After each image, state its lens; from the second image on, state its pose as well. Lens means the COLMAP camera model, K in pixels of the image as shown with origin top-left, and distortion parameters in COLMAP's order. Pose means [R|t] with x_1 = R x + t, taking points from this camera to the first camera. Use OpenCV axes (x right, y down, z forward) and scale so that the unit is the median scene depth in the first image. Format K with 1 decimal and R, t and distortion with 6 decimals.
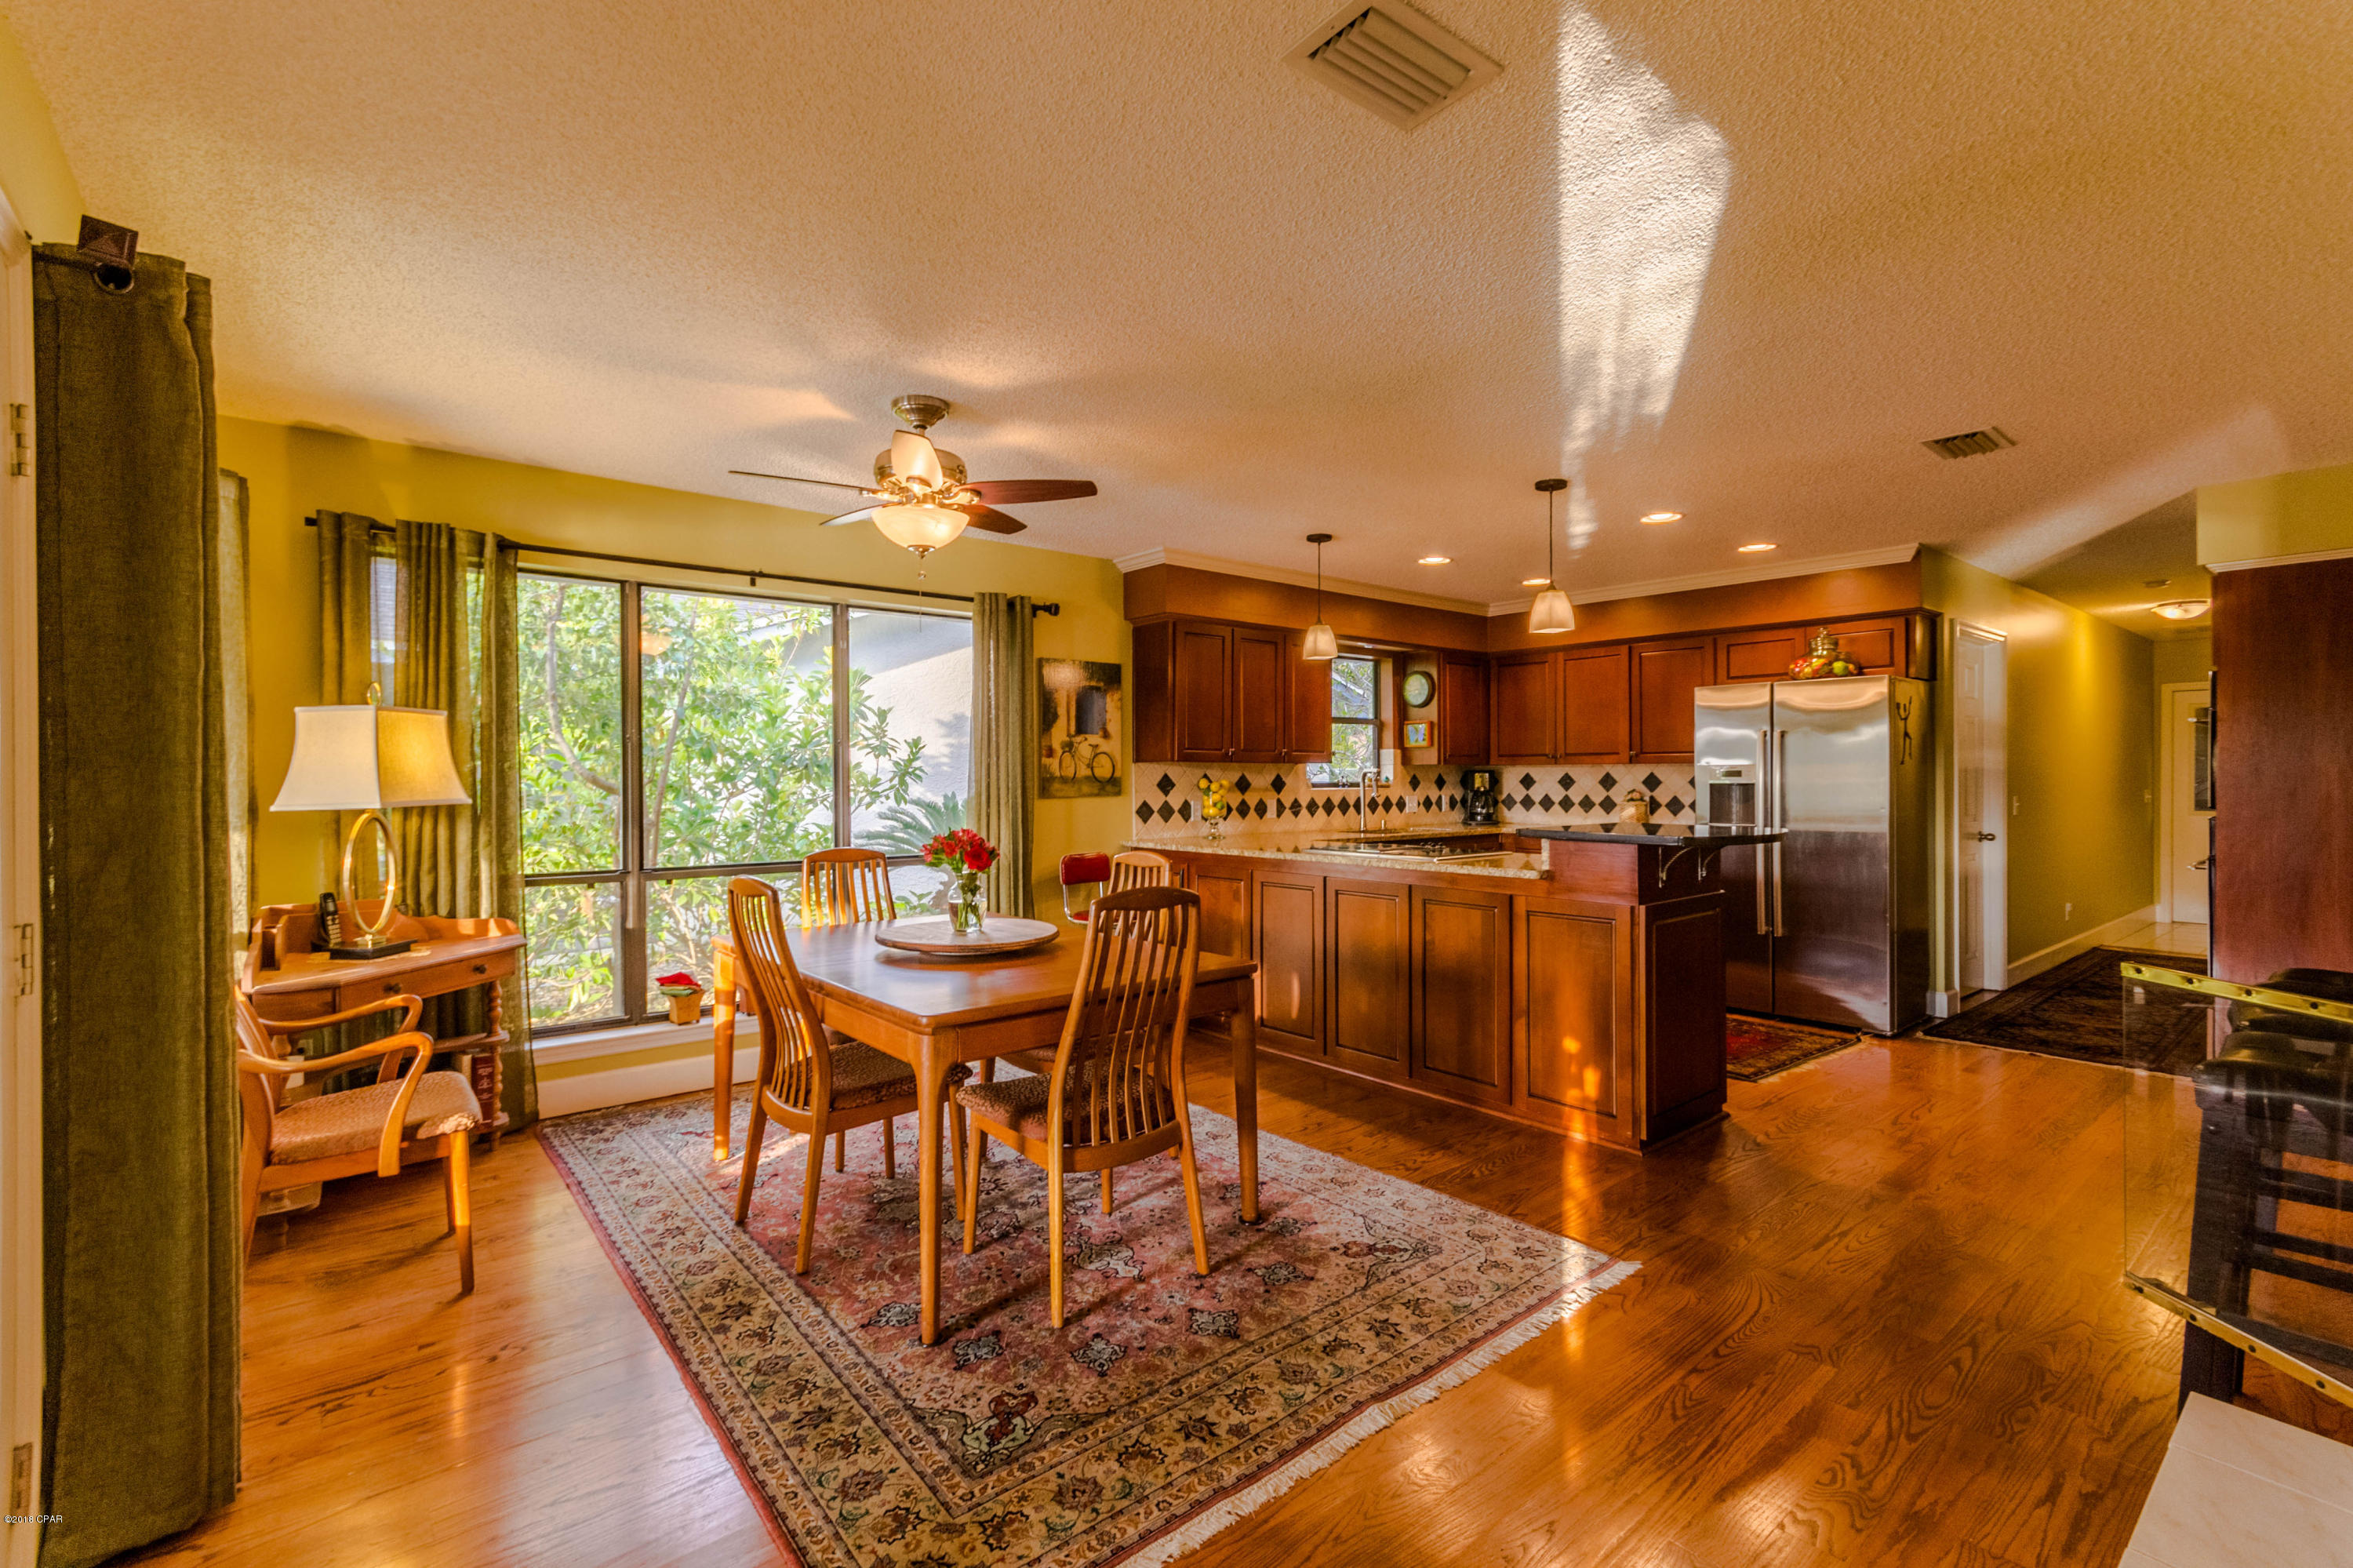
lens RADIAL K [[1063.1, 0, 1176.5], [0, 1063.1, 784.0], [0, 0, 1]] dist [0.001675, 0.000269]
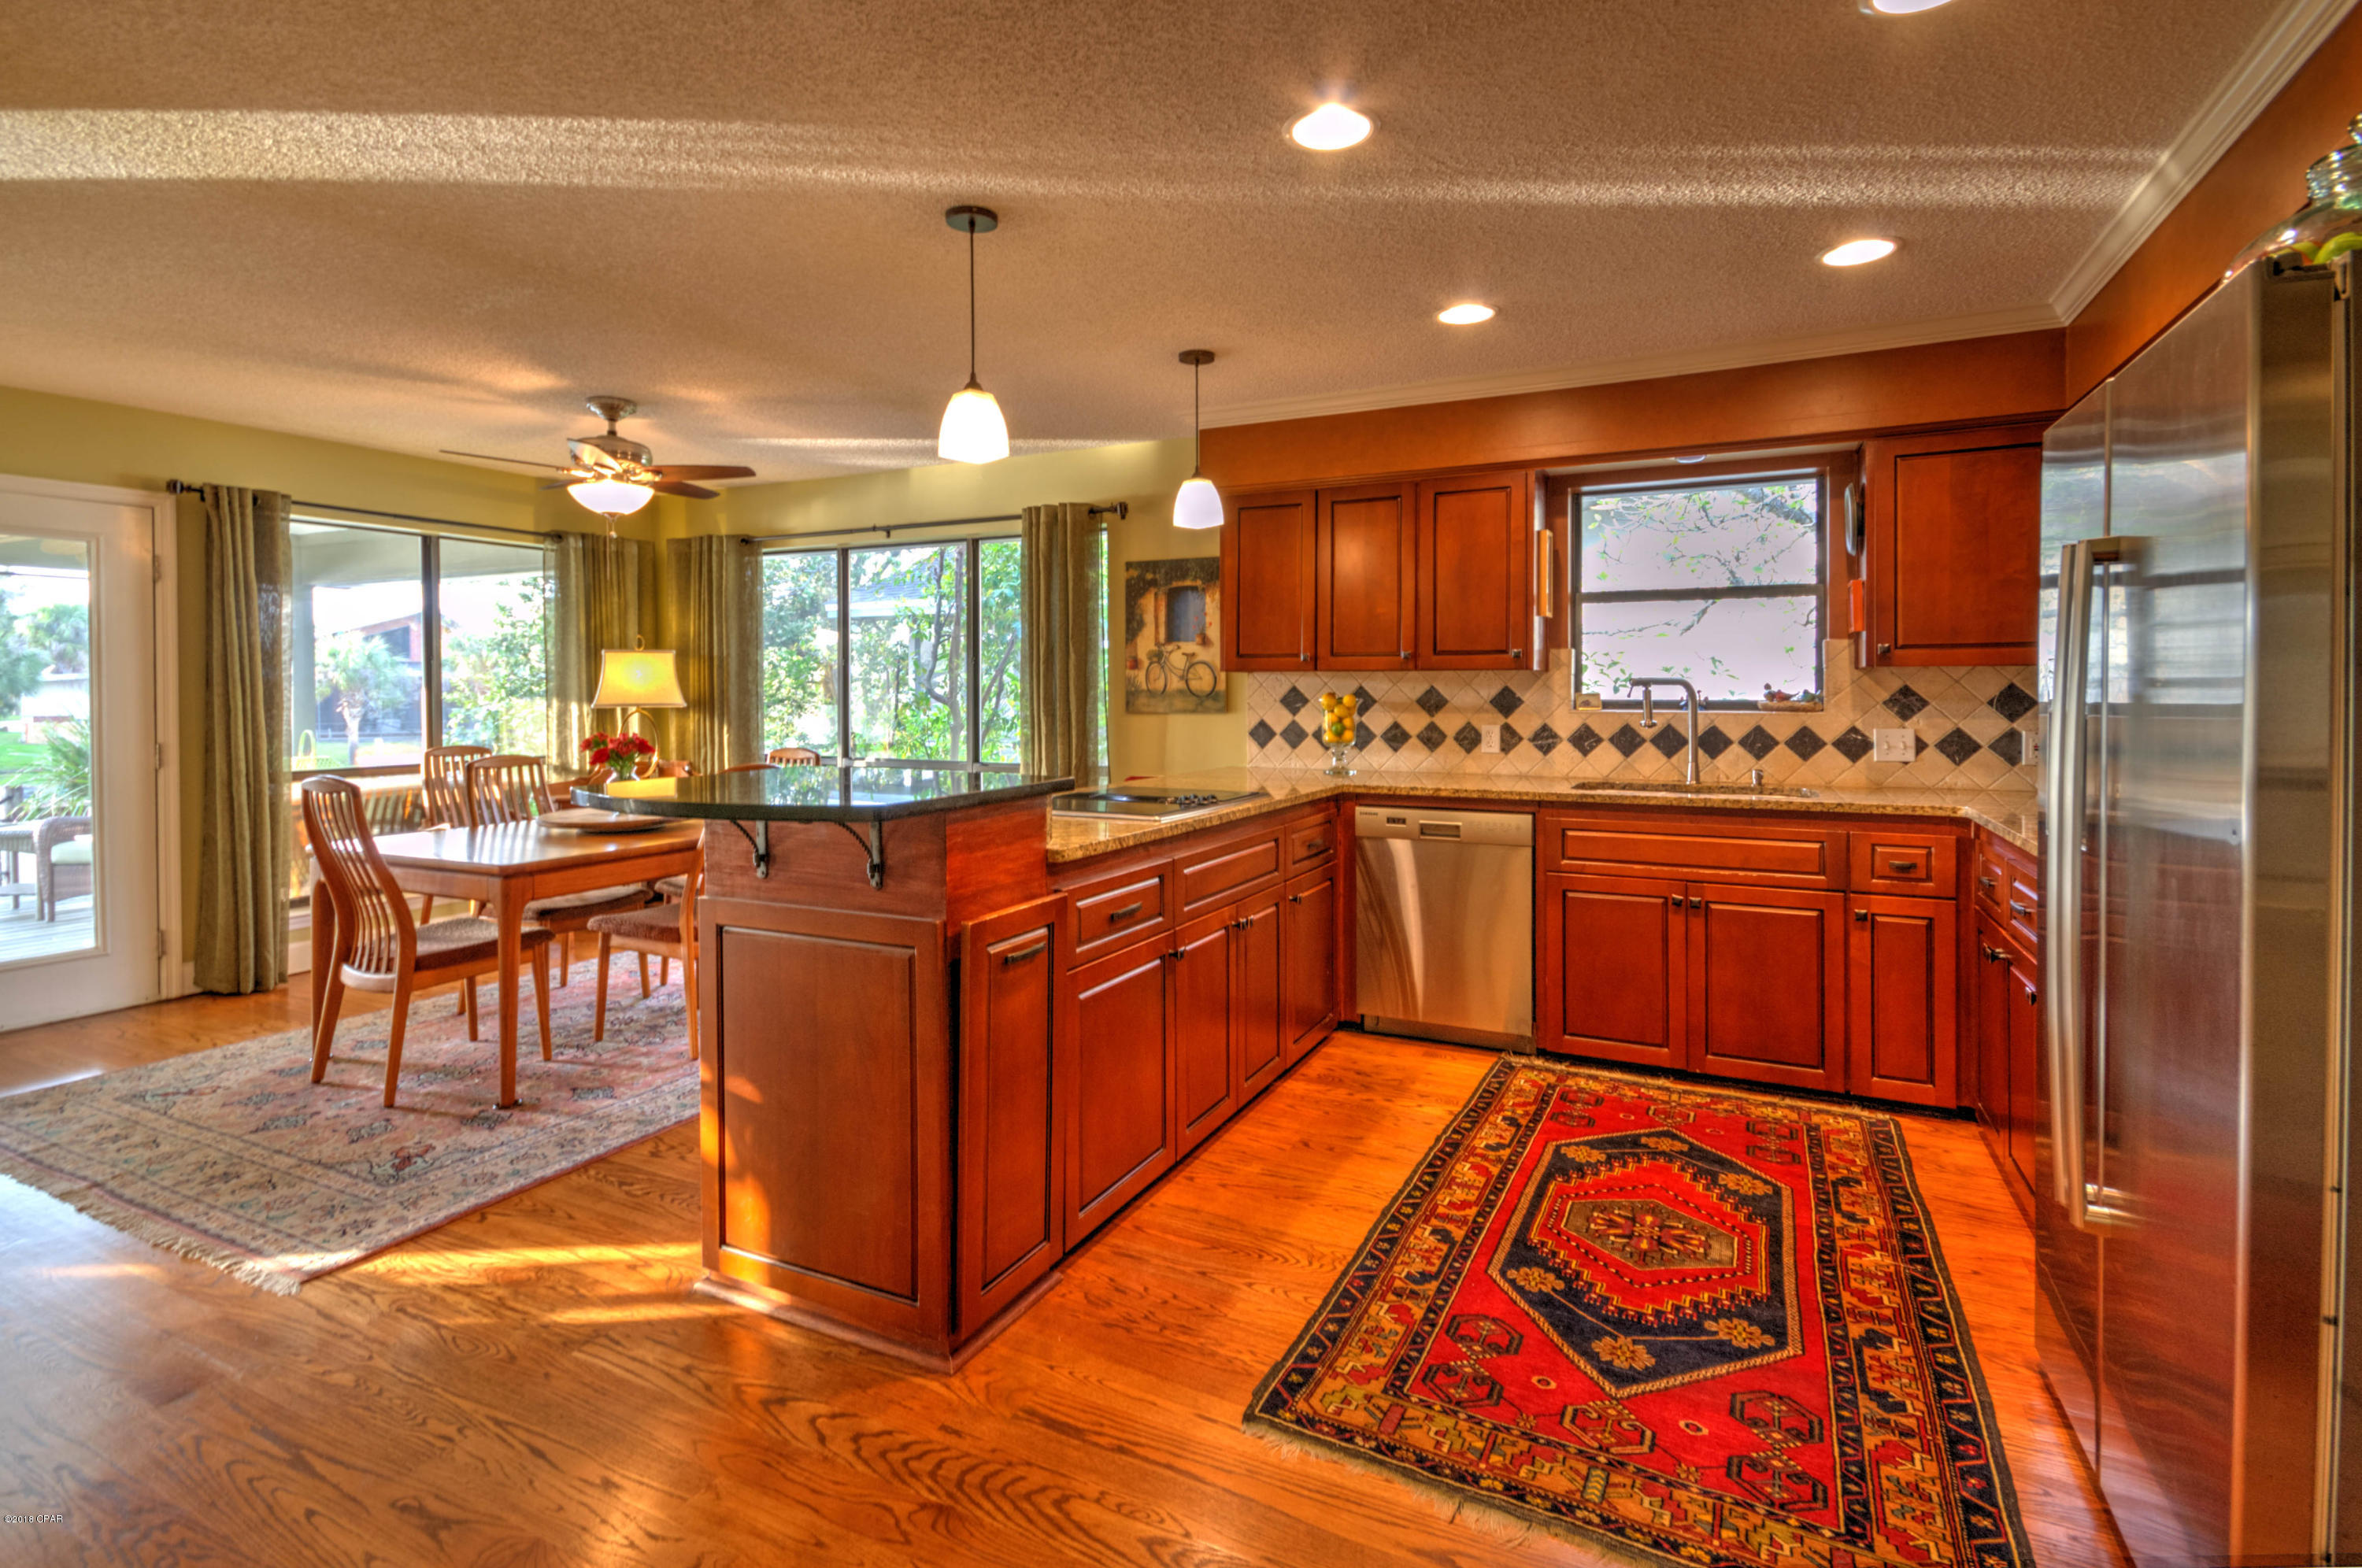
lens RADIAL K [[1092.1, 0, 1173.8], [0, 1092.1, 694.8], [0, 0, 1]] dist [0.005691, 0.000283]
pose [[0.407173, 0.006198, -0.913330, 0.715670], [-0.005693, 0.999975, 0.004248, -0.006633], [0.913333, 0.003470, 0.407198, 0.614105]]
